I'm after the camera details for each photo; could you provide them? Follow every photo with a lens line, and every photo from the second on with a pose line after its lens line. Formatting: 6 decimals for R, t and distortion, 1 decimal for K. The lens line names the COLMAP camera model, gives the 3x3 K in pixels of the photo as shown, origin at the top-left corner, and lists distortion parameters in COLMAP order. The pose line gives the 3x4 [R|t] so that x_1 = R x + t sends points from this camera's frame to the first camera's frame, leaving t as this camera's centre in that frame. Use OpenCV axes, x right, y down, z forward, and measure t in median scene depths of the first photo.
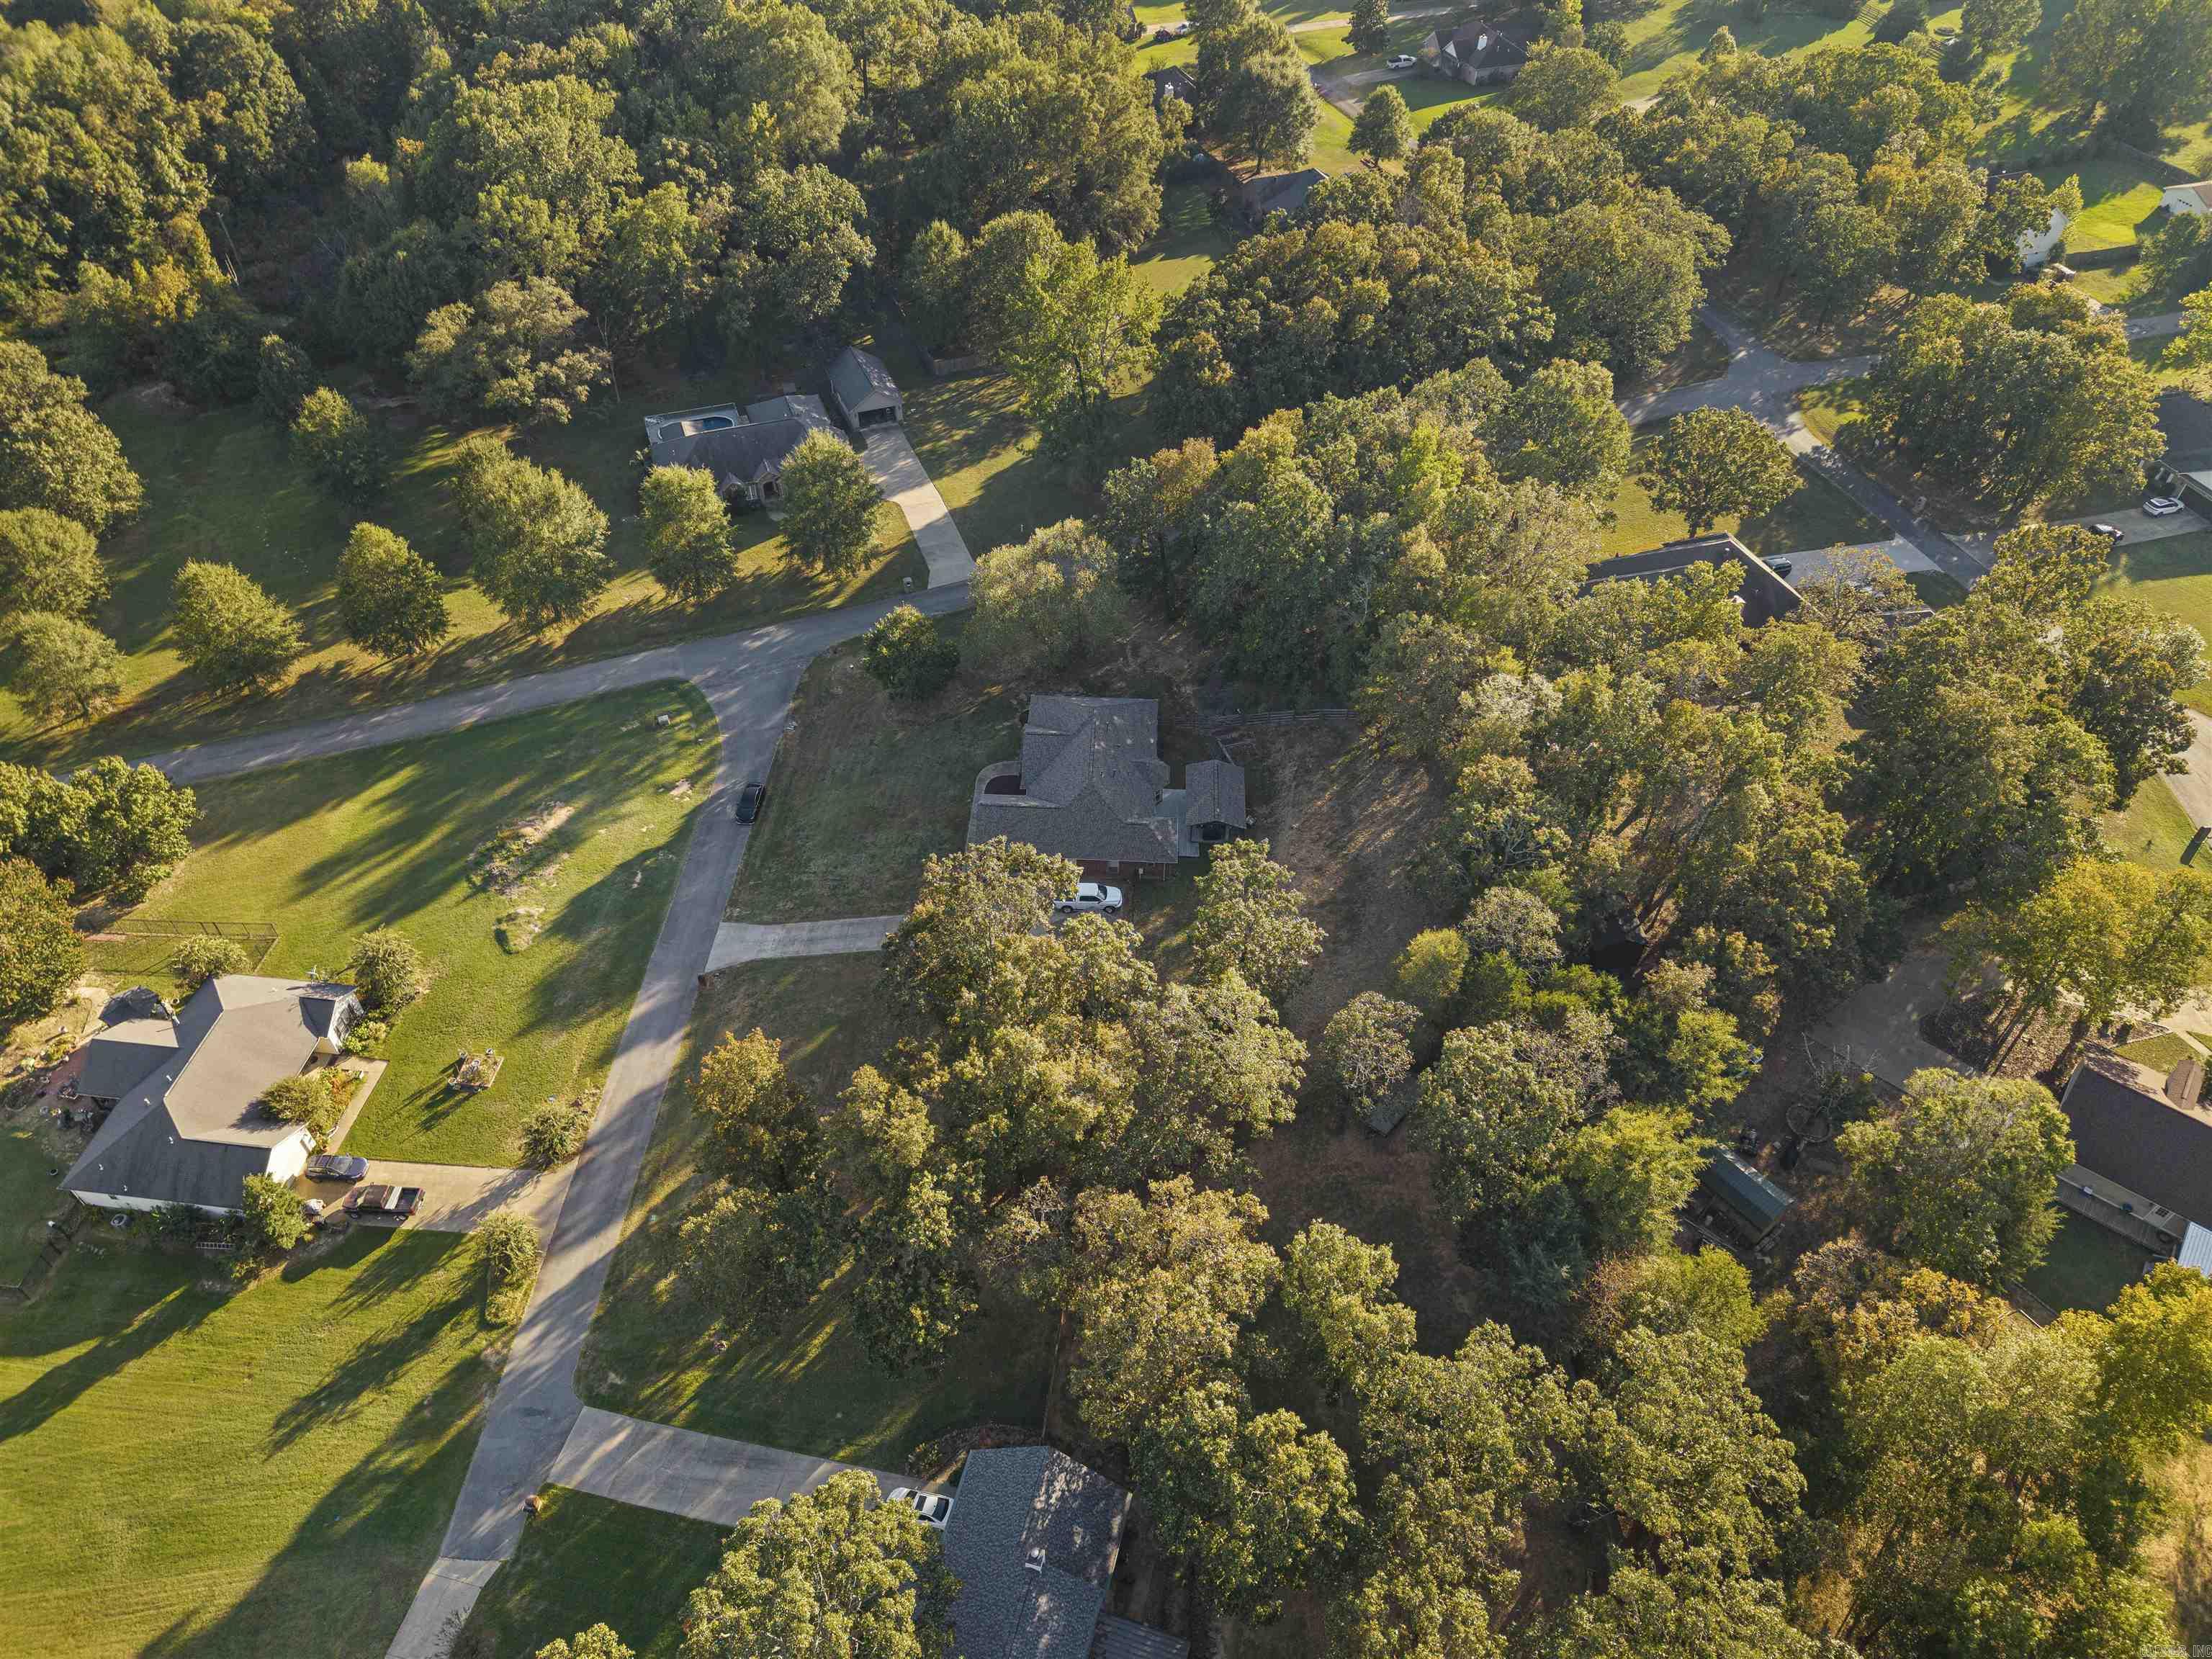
lens RADIAL K [[1493.2, 0, 1106.0], [0, 1493.2, 829.5], [0, 0, 1]] dist [-0.003184, -0.027267]
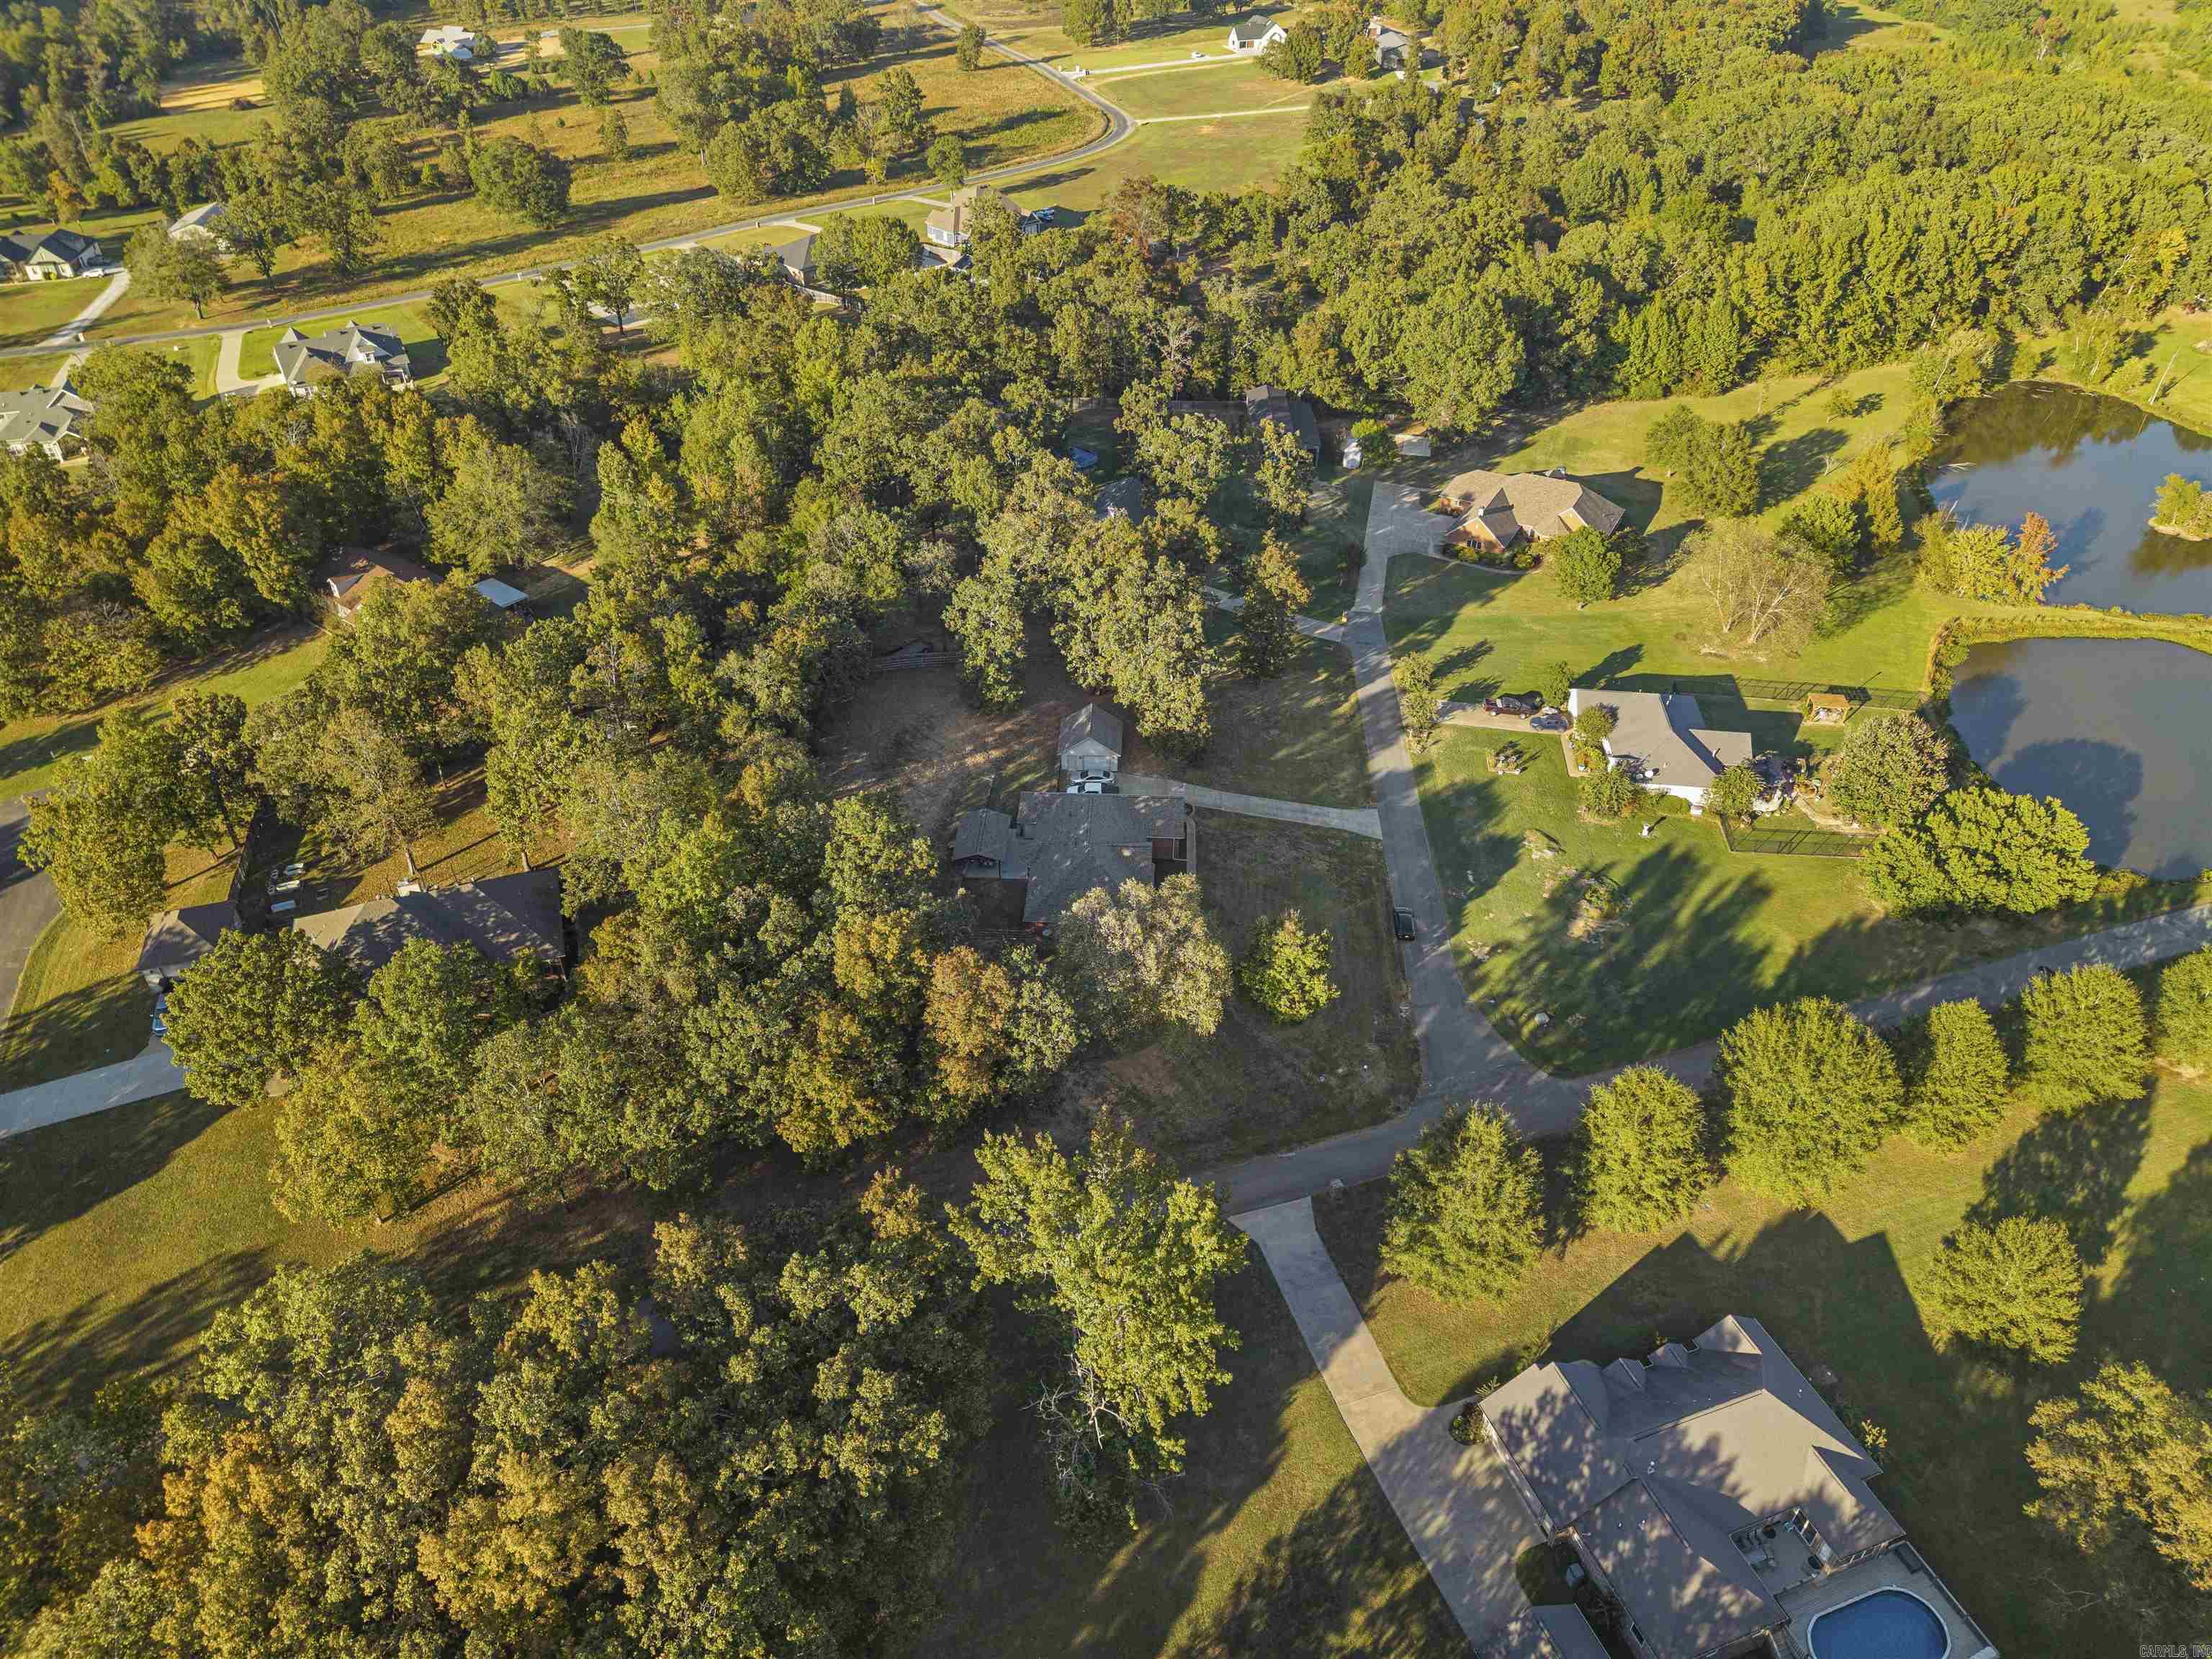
lens RADIAL K [[1493.2, 0, 1106.0], [0, 1493.2, 829.5], [0, 0, 1]] dist [-0.003184, -0.027267]
pose [[-0.999325, -0.026221, -0.025742, 0.006911], [-0.029702, 0.164002, 0.986013, -1.154674], [-0.021632, 0.986111, -0.164670, 1.192048]]
